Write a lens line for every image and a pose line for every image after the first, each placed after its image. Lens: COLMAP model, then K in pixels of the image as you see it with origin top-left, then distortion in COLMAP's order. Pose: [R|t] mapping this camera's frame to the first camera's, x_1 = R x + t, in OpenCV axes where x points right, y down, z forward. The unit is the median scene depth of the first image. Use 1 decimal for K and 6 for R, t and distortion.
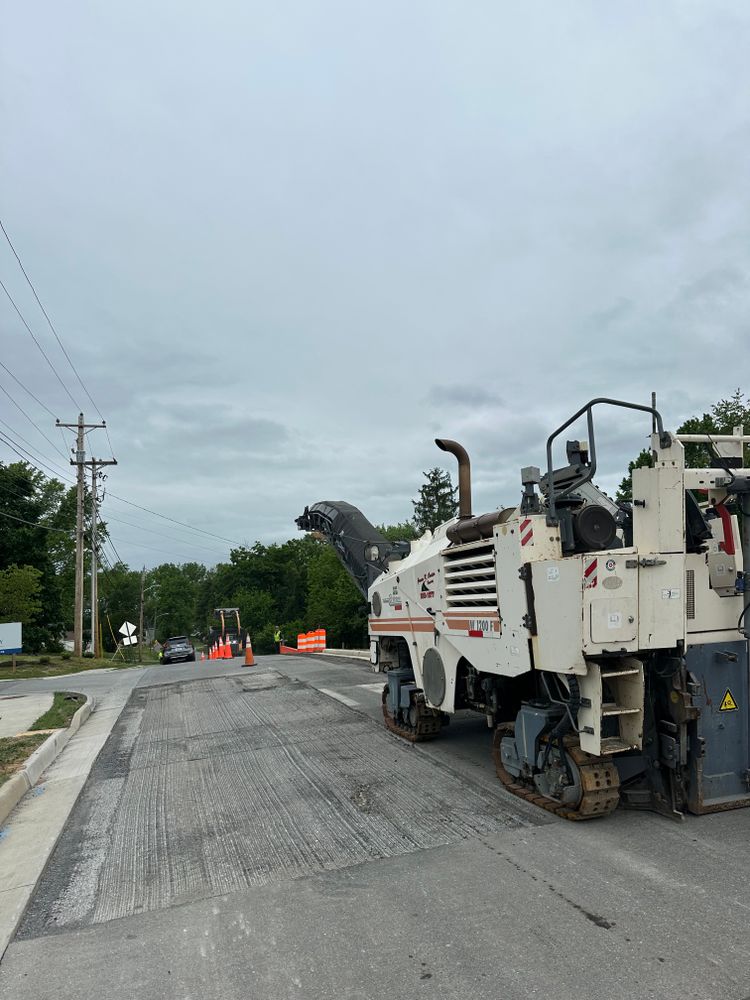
lens RADIAL K [[700.1, 0, 378.9], [0, 700.1, 499.5], [0, 0, 1]] dist [0.028629, 0.001223]
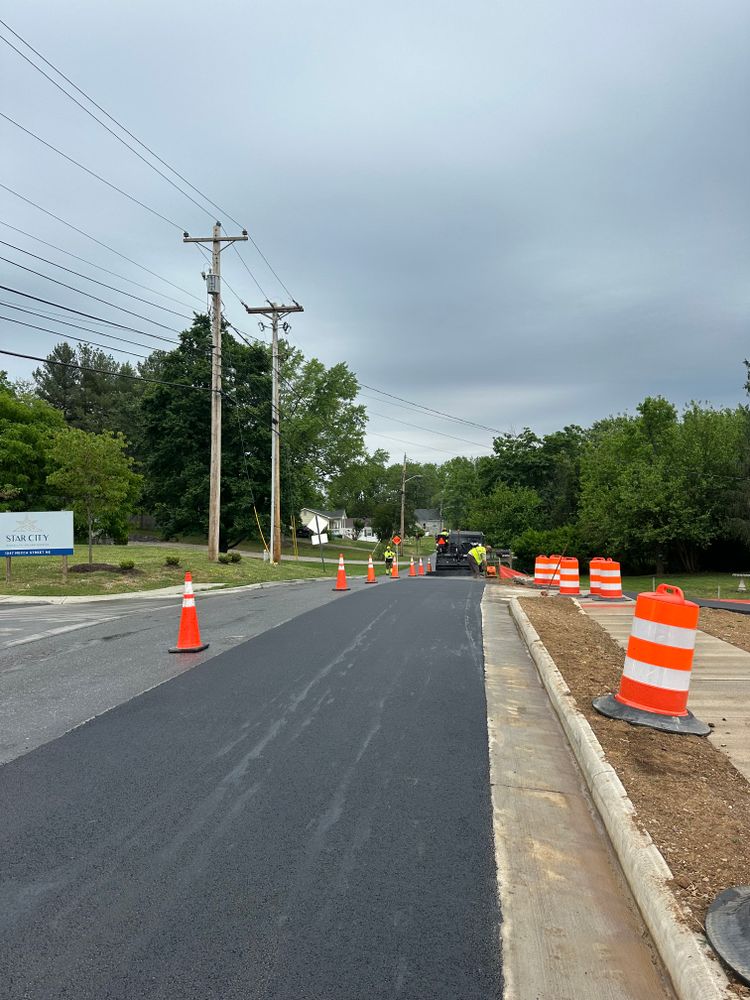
lens RADIAL K [[700.1, 0, 378.9], [0, 700.1, 499.5], [0, 0, 1]] dist [0.028629, 0.001223]
pose [[0.911848, 0.052415, -0.407168, 0.022934], [0.007722, 0.989450, 0.144668, 0.043017], [0.410455, -0.135059, 0.901823, 0.323391]]
